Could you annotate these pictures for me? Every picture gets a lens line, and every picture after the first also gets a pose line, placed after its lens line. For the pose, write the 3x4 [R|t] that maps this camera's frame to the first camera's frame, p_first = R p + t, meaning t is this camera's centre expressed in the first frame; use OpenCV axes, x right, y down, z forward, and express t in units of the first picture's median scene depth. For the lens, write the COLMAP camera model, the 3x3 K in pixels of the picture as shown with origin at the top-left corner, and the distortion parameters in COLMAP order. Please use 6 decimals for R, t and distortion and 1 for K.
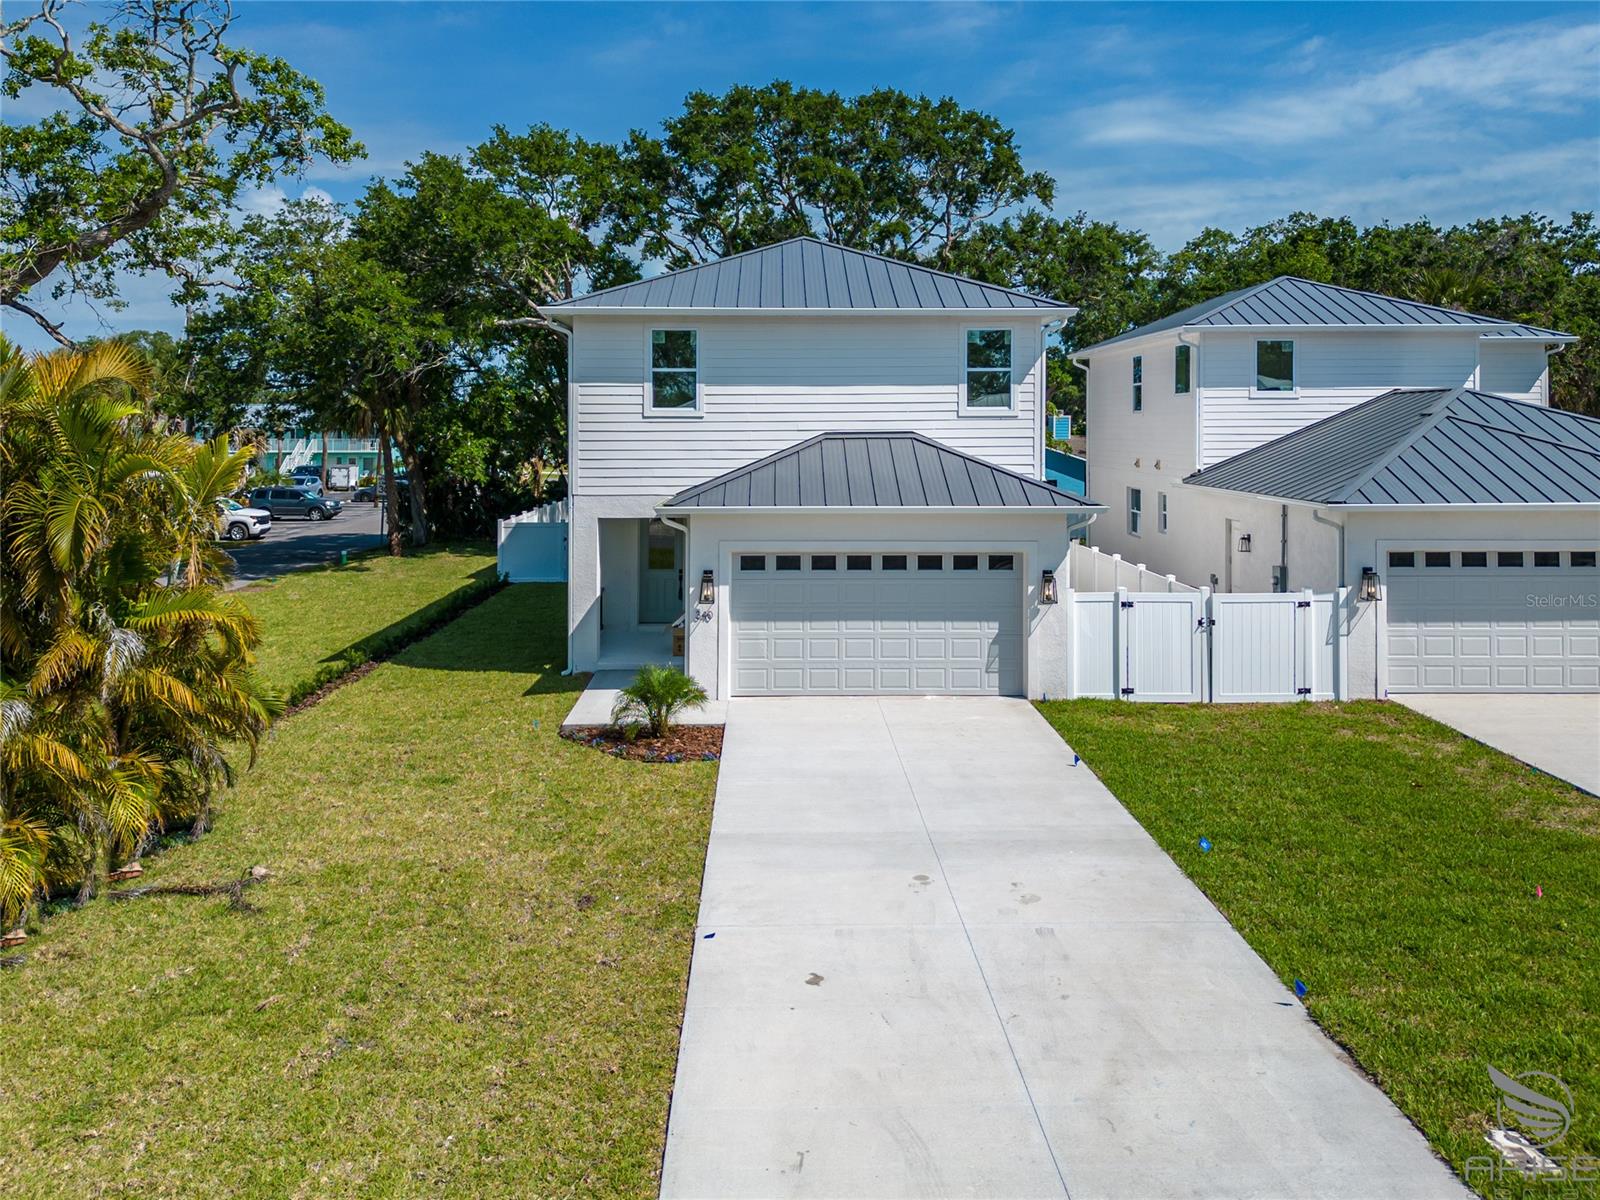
lens RADIAL K [[1291.3, 0, 794.7], [0, 1291.3, 442.8], [0, 0, 1]] dist [0.053728, -0.072520]
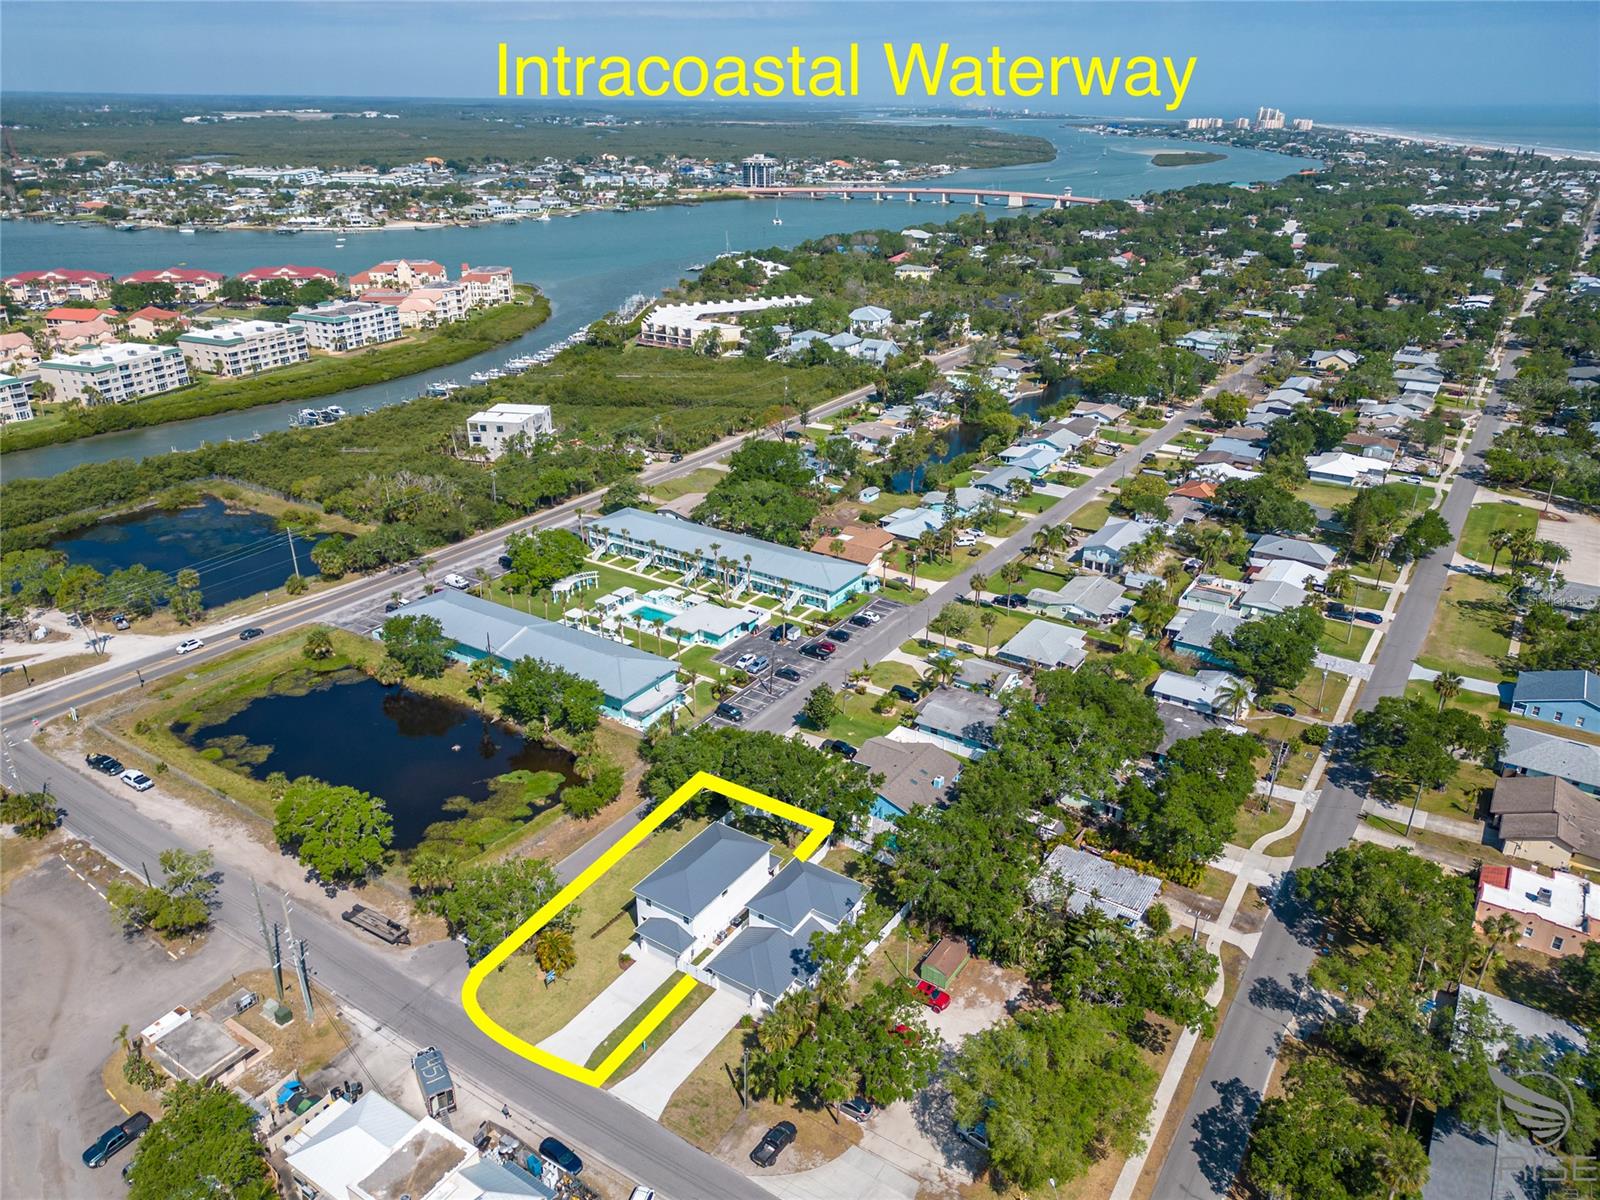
lens RADIAL K [[1113.0, 0, 802.6], [0, 1113.0, 609.2], [0, 0, 1]] dist [0.070247, -0.070740]
pose [[0.831756, 0.238461, -0.501316, 3.363579], [-0.013961, 0.911742, 0.410526, -4.142710], [0.554965, -0.334459, 0.761676, -2.653168]]
